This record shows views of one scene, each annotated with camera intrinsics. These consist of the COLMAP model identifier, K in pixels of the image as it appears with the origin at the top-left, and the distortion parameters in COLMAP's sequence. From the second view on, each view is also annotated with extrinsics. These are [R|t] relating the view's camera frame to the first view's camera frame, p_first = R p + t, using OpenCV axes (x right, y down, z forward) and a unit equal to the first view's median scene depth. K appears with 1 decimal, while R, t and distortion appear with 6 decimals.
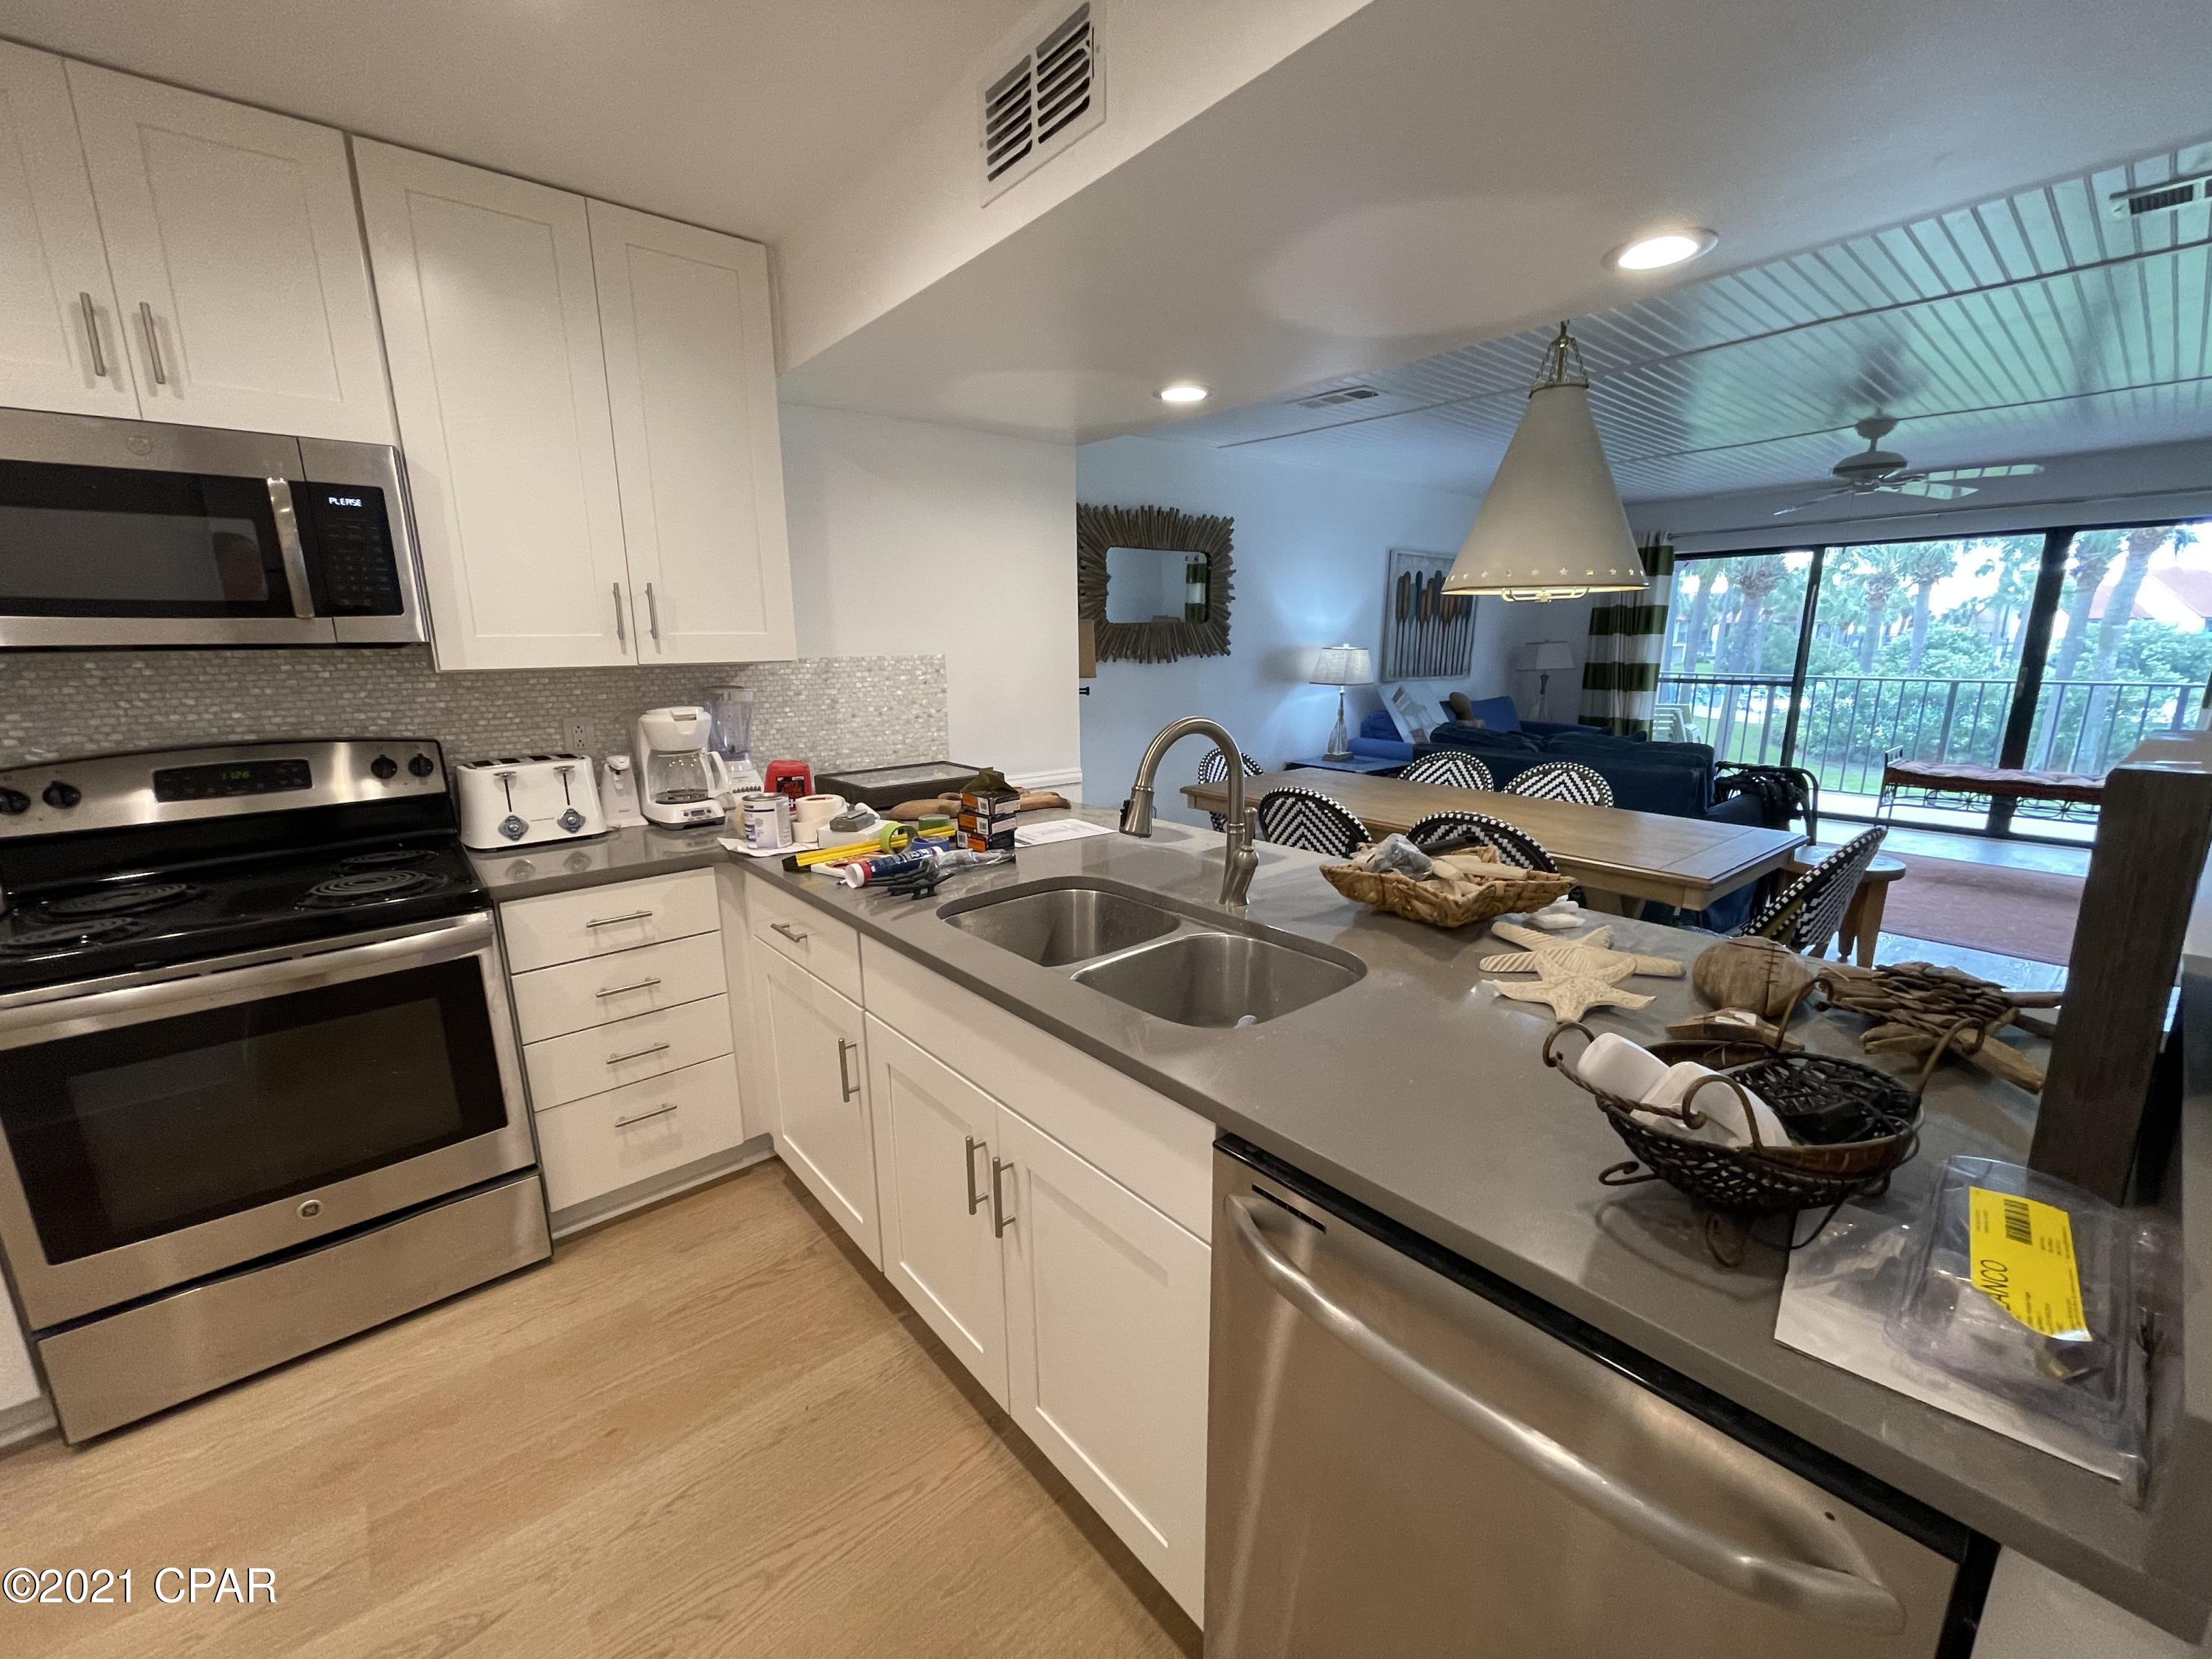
lens RADIAL K [[893.3, 0, 1094.2], [0, 893.3, 822.5], [0, 0, 1]] dist [-0.005479, 0.001373]
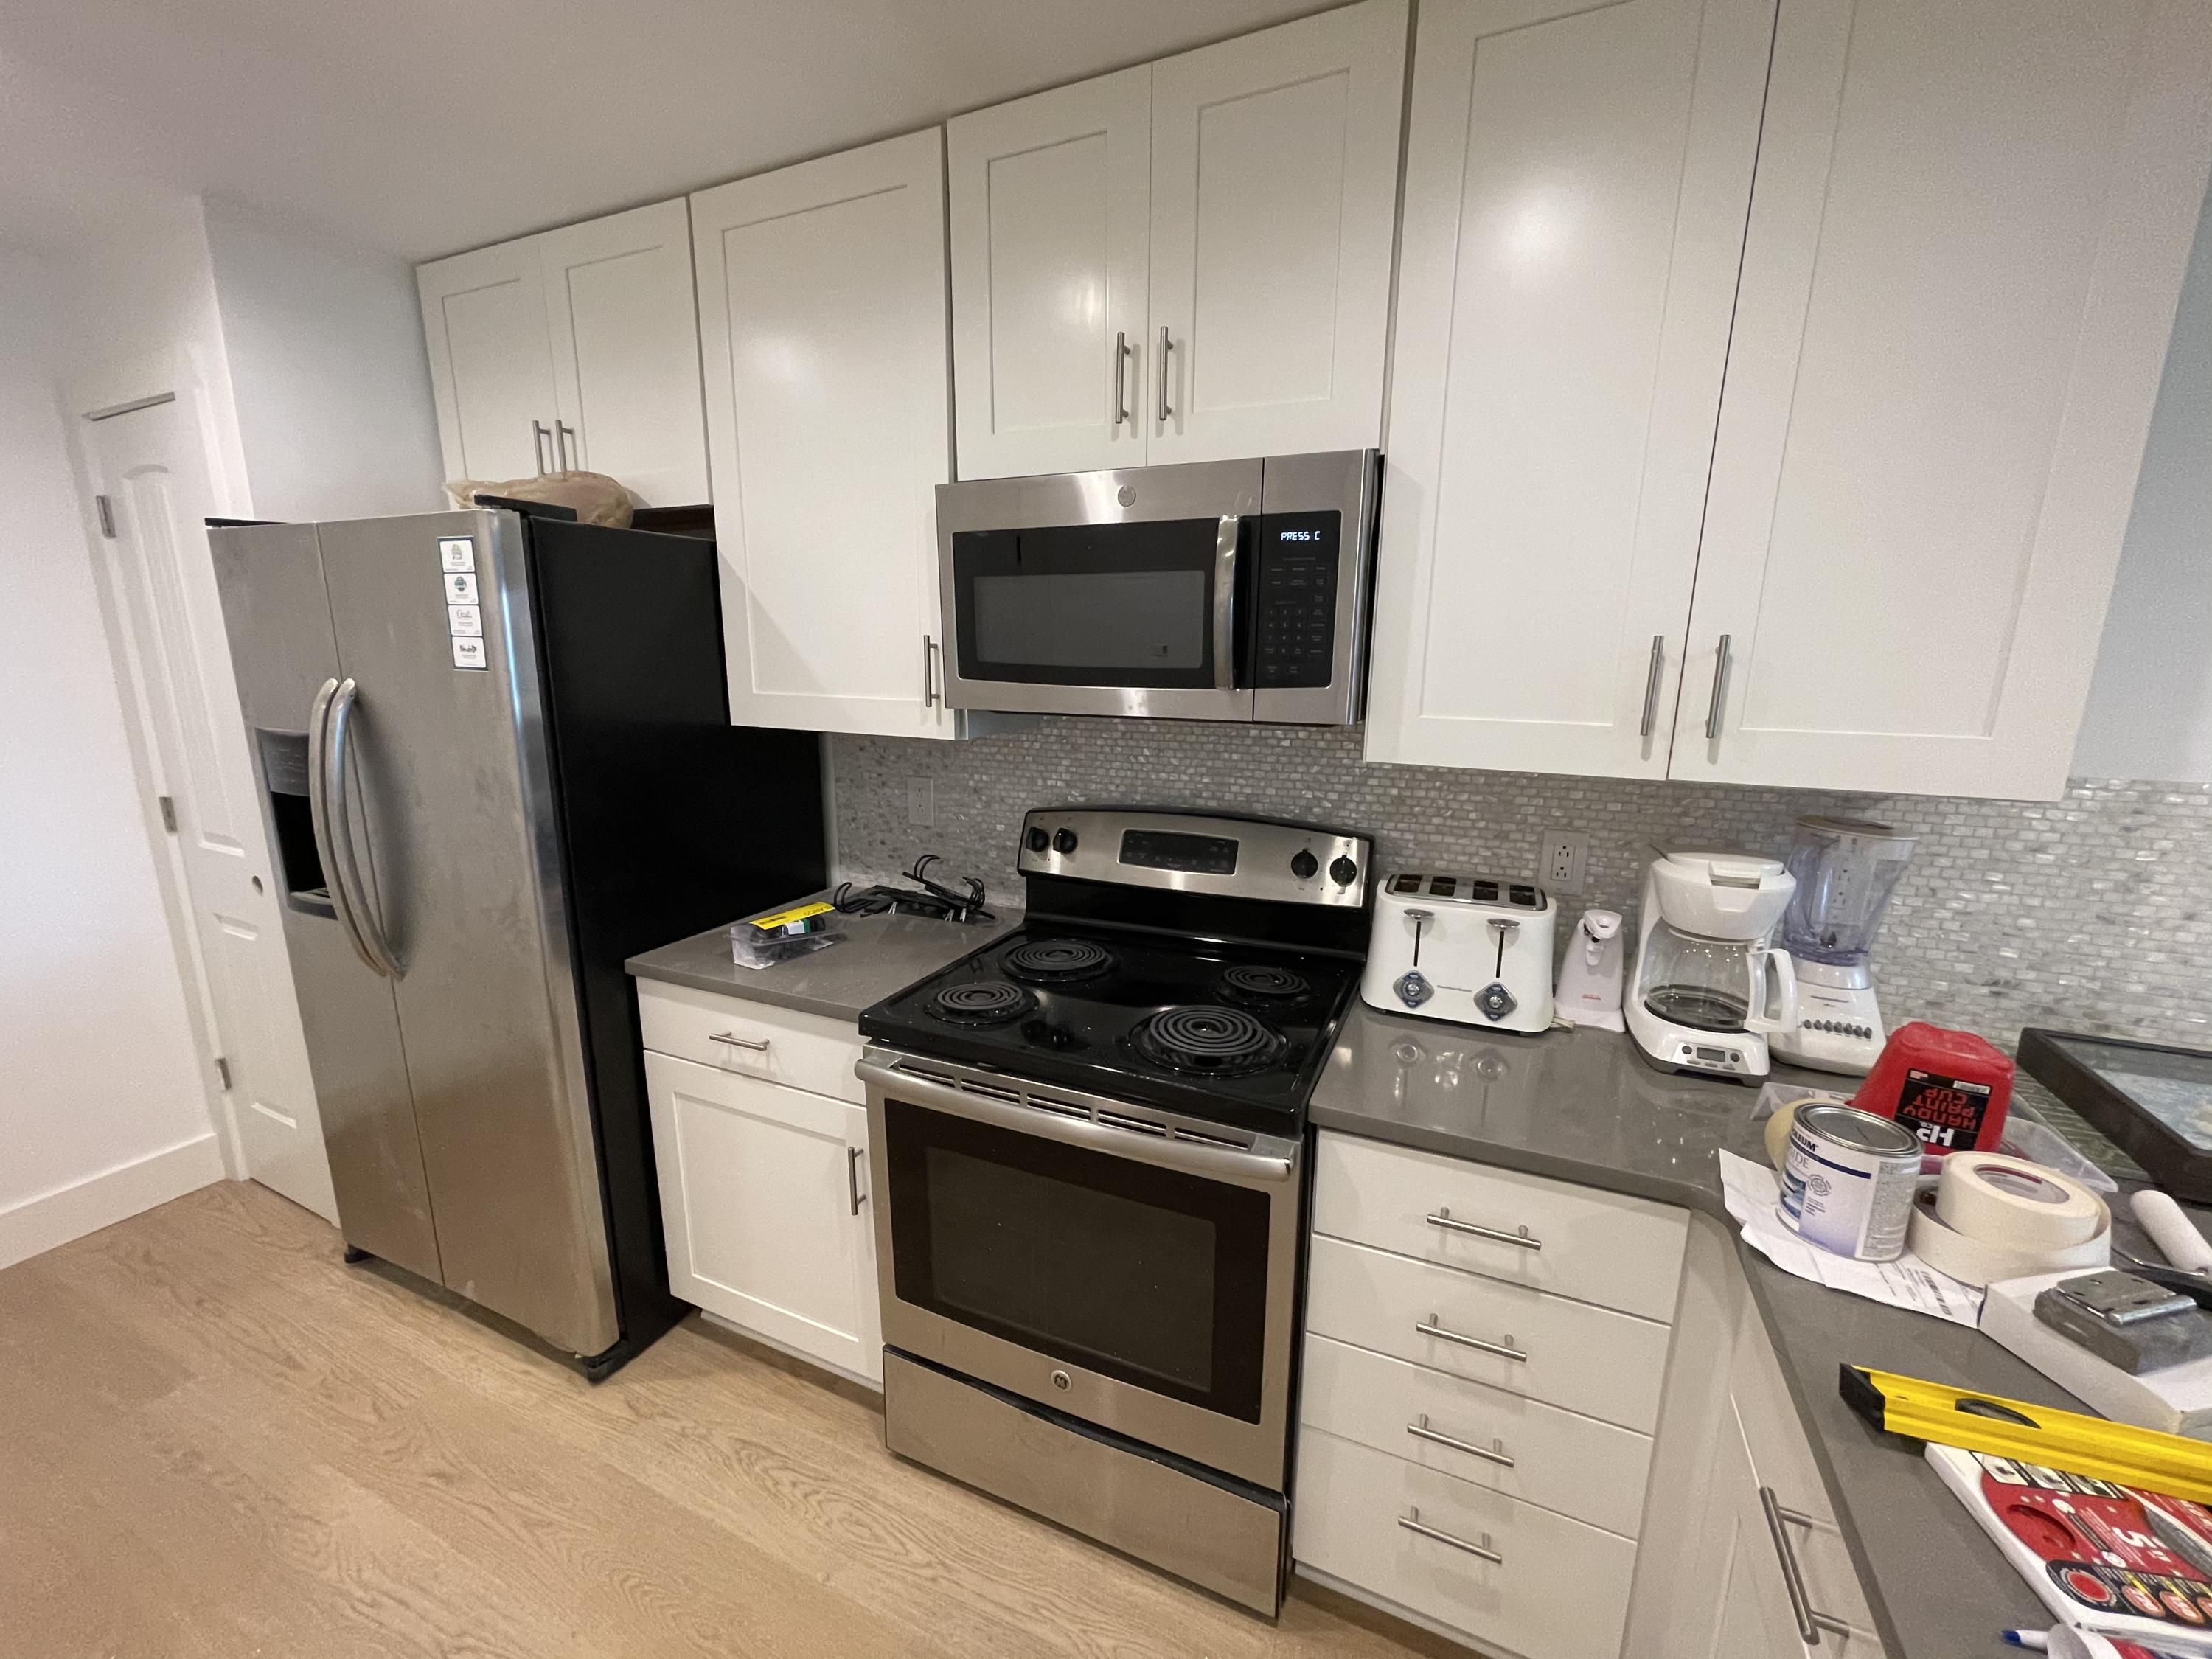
lens RADIAL K [[893.3, 0, 1087.0], [0, 893.3, 840.6], [0, 0, 1]] dist [-0.005479, 0.001373]
pose [[0.425573, 0.206639, -0.881015, -0.149106], [-0.194755, 0.971679, 0.133828, -0.129182], [0.883719, 0.114628, 0.453764, 0.386831]]
